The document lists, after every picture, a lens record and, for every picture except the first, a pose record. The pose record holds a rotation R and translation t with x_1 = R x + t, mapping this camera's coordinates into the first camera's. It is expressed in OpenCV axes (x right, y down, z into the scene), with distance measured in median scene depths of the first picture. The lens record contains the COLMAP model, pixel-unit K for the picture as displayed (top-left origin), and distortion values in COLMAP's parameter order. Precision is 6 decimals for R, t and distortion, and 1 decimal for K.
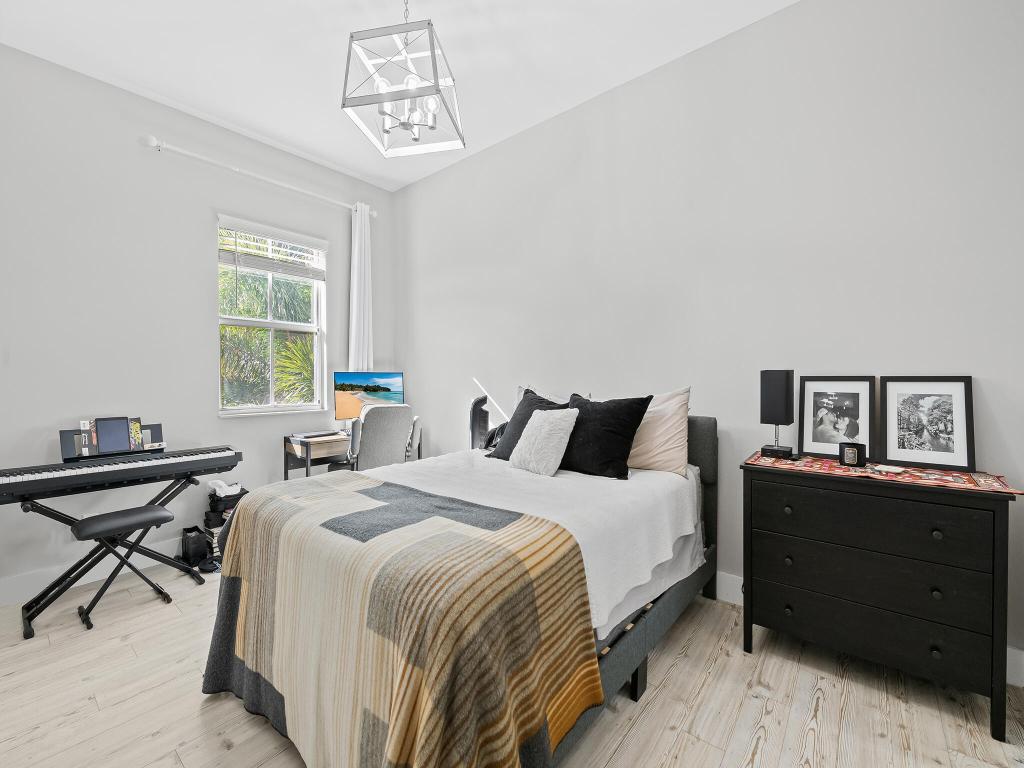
lens RADIAL K [[424.3, 0, 514.9], [0, 424.3, 381.3], [0, 0, 1]] dist [0.000743, 0.000067]
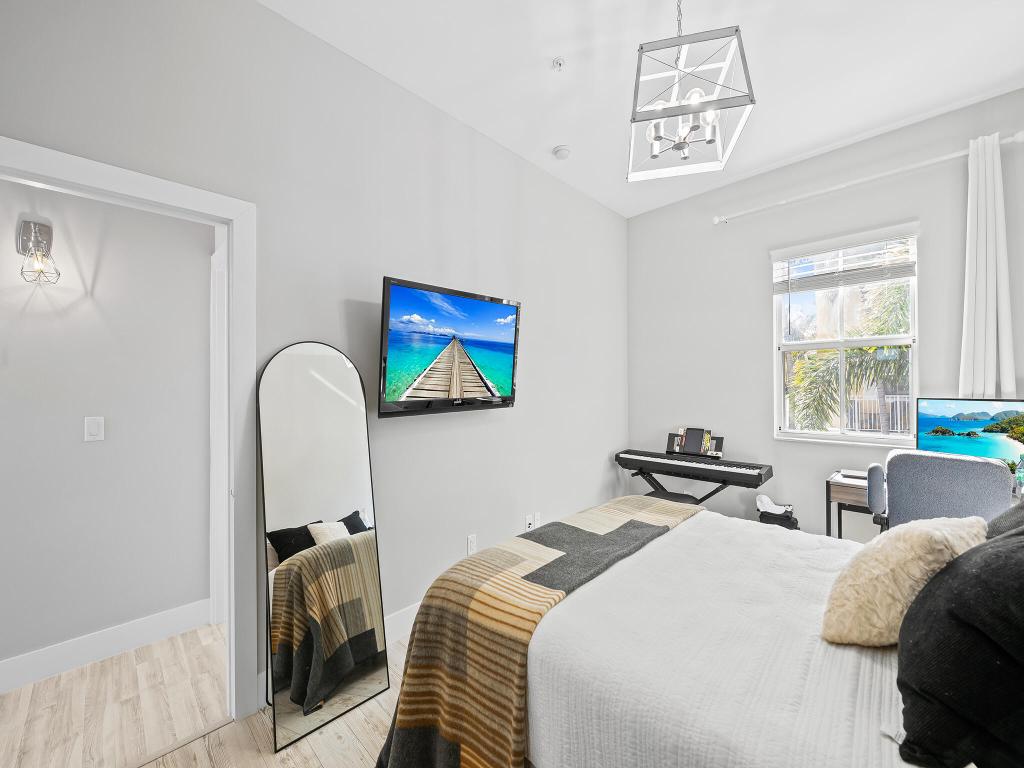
lens RADIAL K [[405.8, 0, 513.9], [0, 405.8, 381.1], [0, 0, 1]] dist [-0.000493, -0.000010]
pose [[-0.084338, -0.006784, -0.996414, 0.499333], [-0.004519, 0.999969, -0.006426, -0.067159], [0.996427, 0.003961, -0.084366, 0.551663]]
